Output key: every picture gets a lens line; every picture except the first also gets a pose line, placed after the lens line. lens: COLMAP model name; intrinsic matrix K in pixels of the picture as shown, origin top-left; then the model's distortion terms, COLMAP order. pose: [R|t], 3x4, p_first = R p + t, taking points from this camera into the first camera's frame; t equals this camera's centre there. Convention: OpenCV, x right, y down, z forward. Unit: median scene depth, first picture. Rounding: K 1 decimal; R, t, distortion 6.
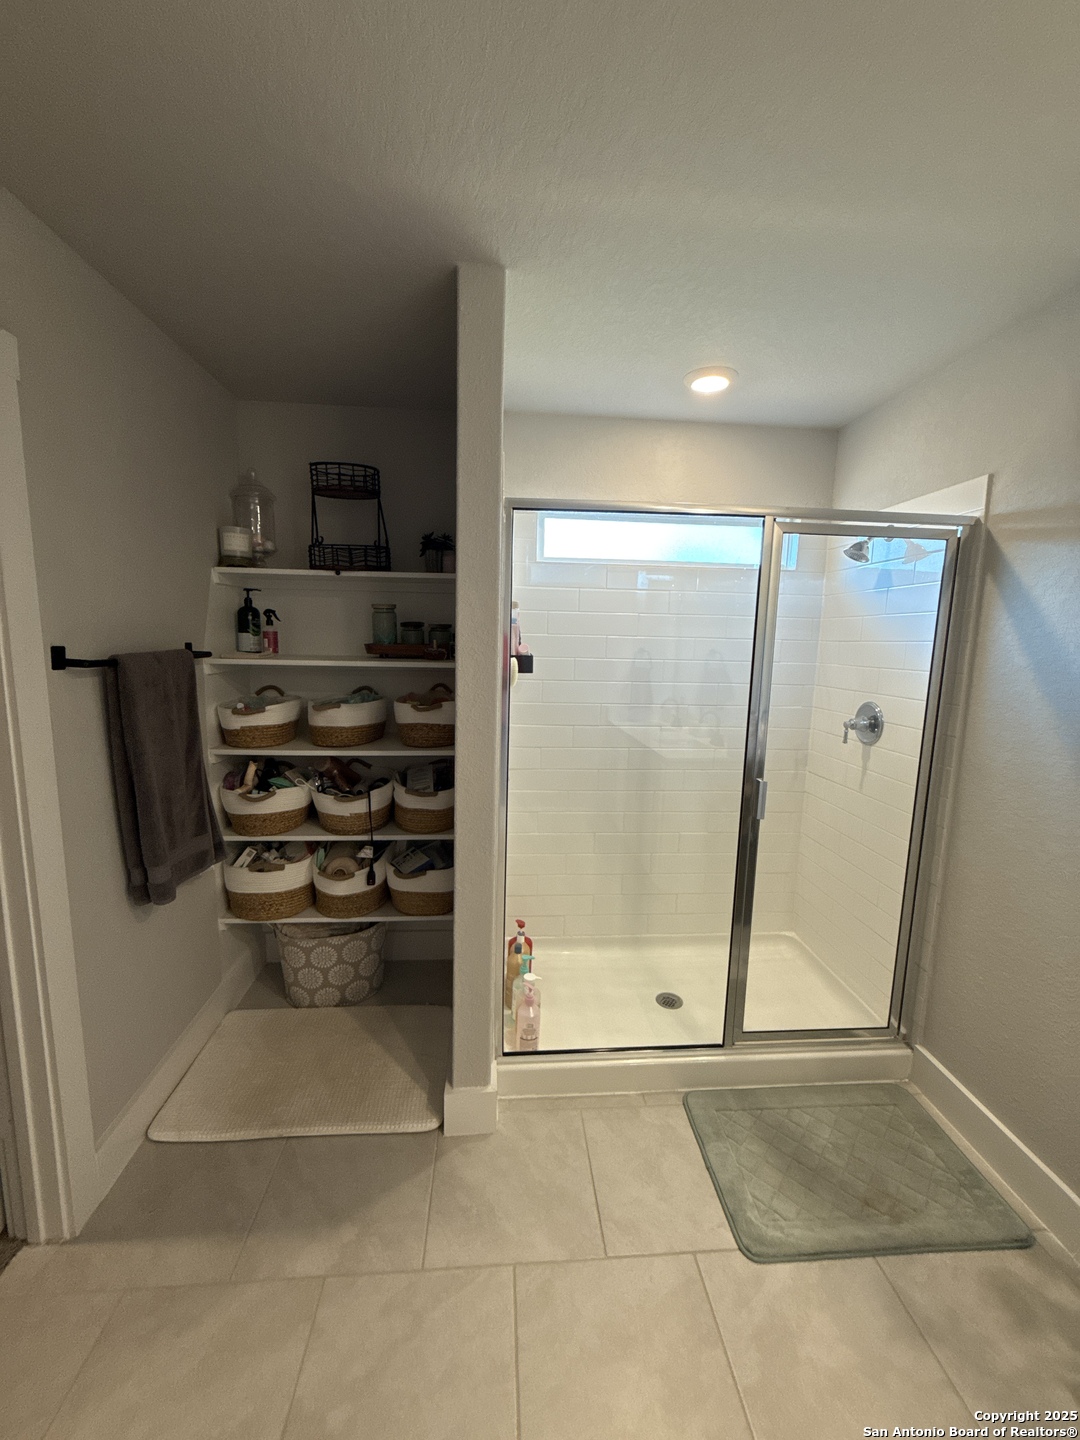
lens RADIAL K [[573.2, 0, 538.6], [0, 573.2, 720.4], [0, 0, 1]] dist [-0.000257, -0.000111]
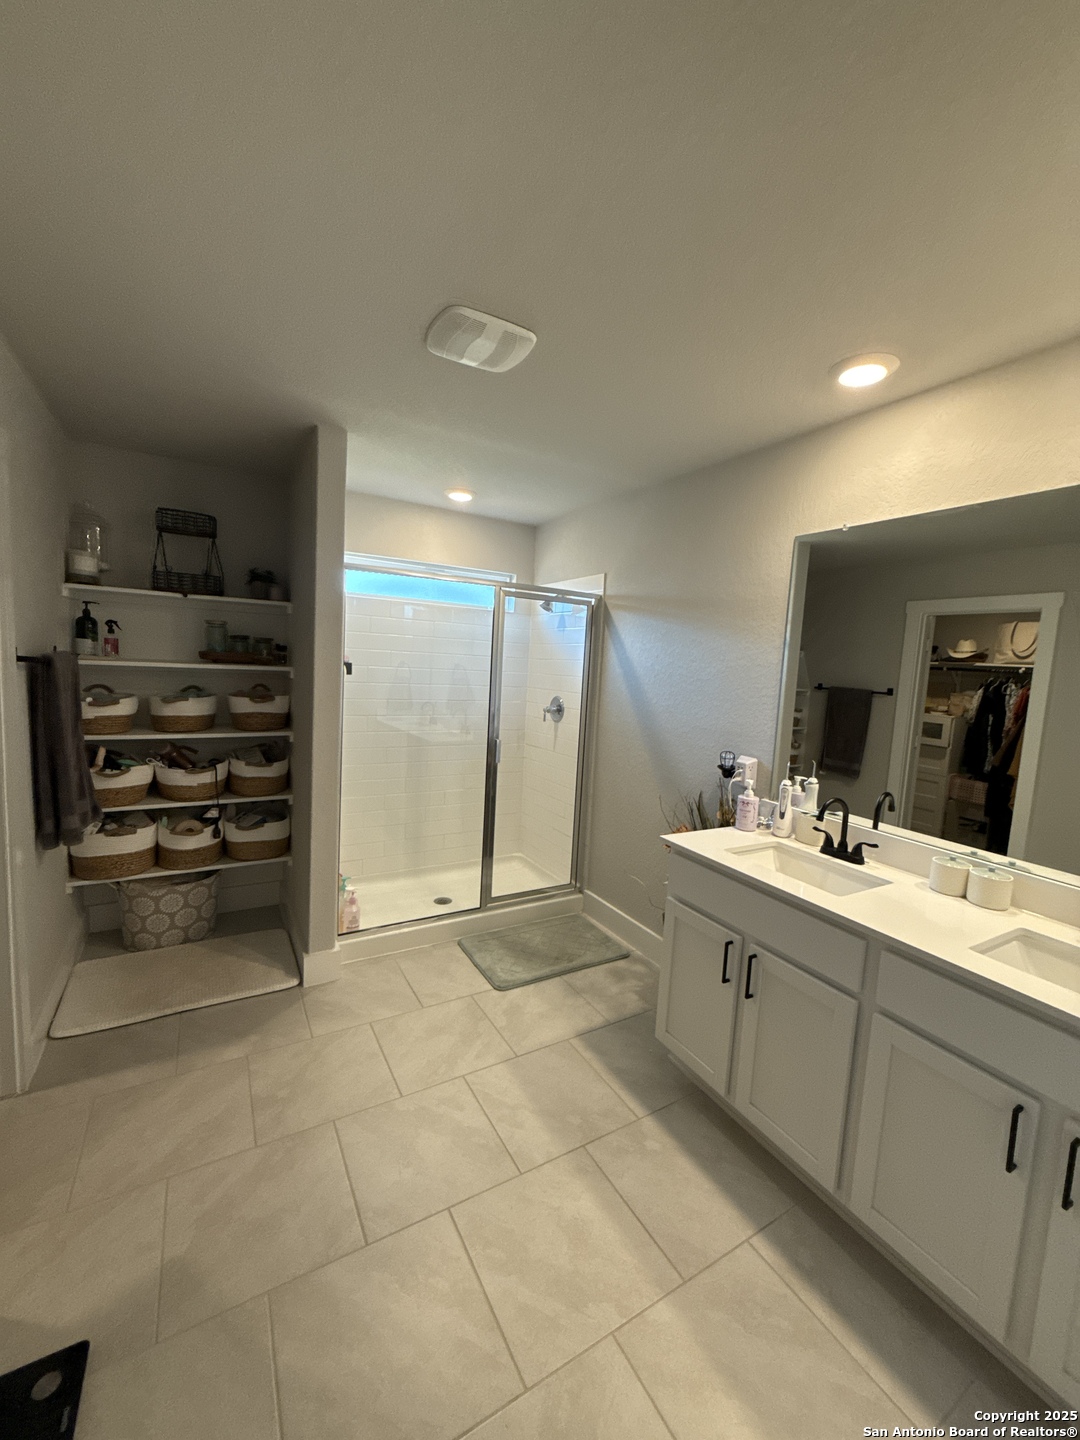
lens RADIAL K [[576.7, 0, 540.2], [0, 576.7, 722.5], [0, 0, 1]] dist [-0.000873, -0.000092]
pose [[0.899831, -0.021369, 0.435716, -0.198324], [0.031639, 0.999366, -0.016328, 0.071504], [-0.435091, 0.028478, 0.899936, -0.488405]]
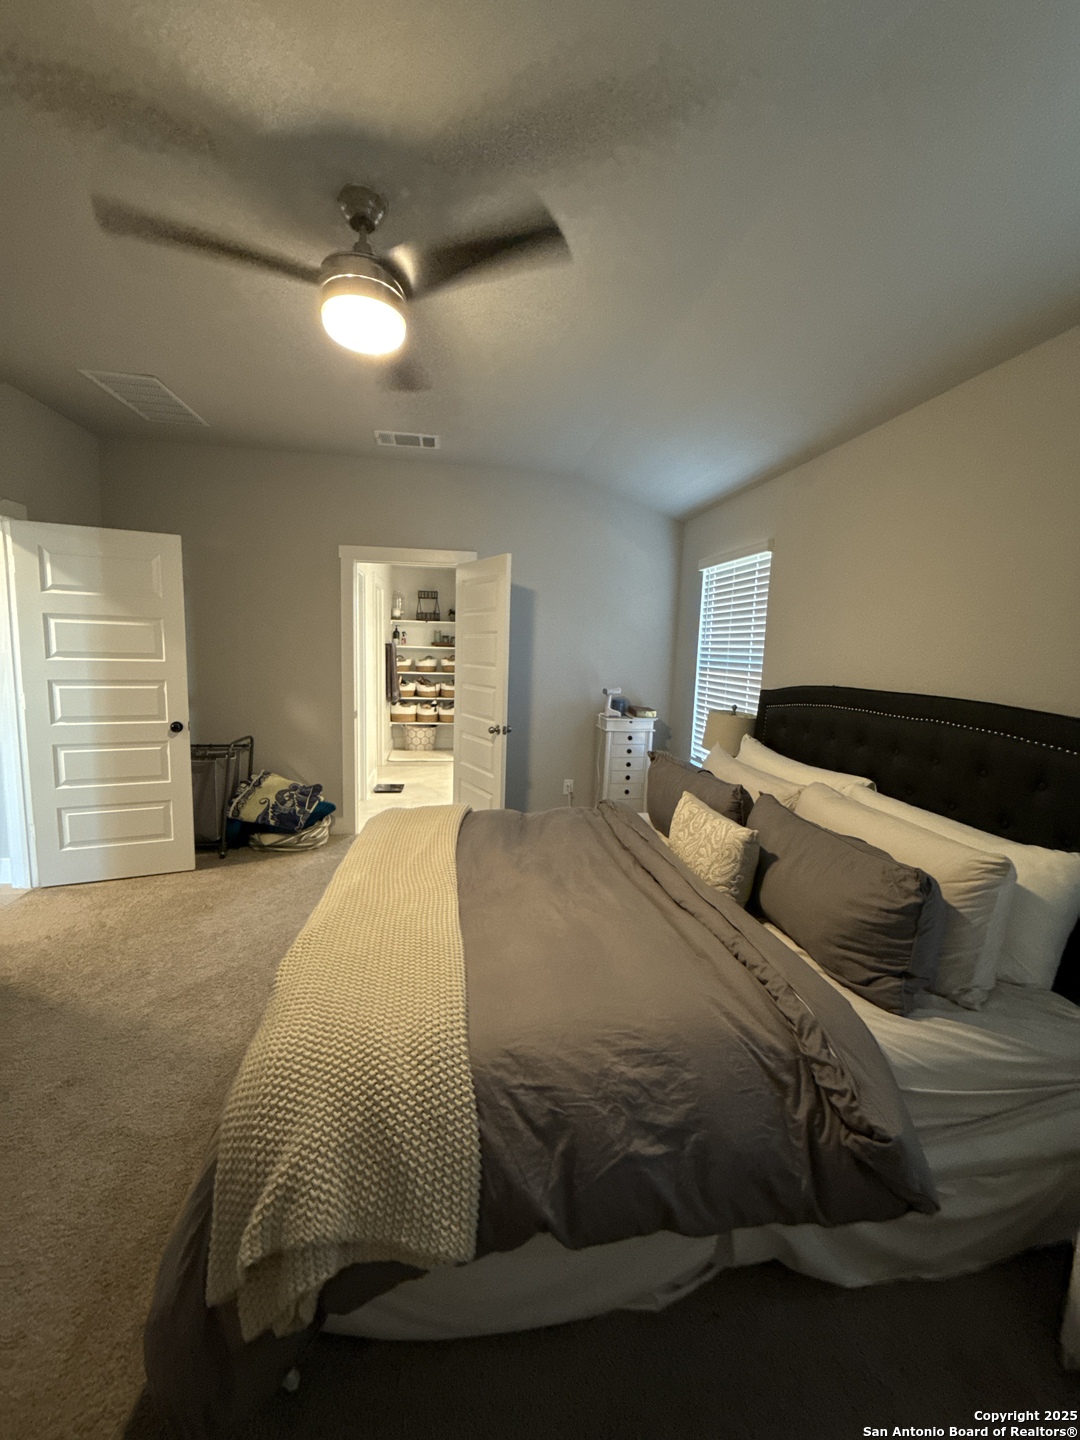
lens RADIAL K [[570.5, 0, 538.5], [0, 570.5, 715.2], [0, 0, 1]] dist [0.000759, -0.000052]
pose [[0.997323, -0.003798, 0.073026, 0.074997], [0.005189, 0.999809, -0.018868, 0.376503], [-0.072940, 0.019196, 0.997152, -2.470037]]
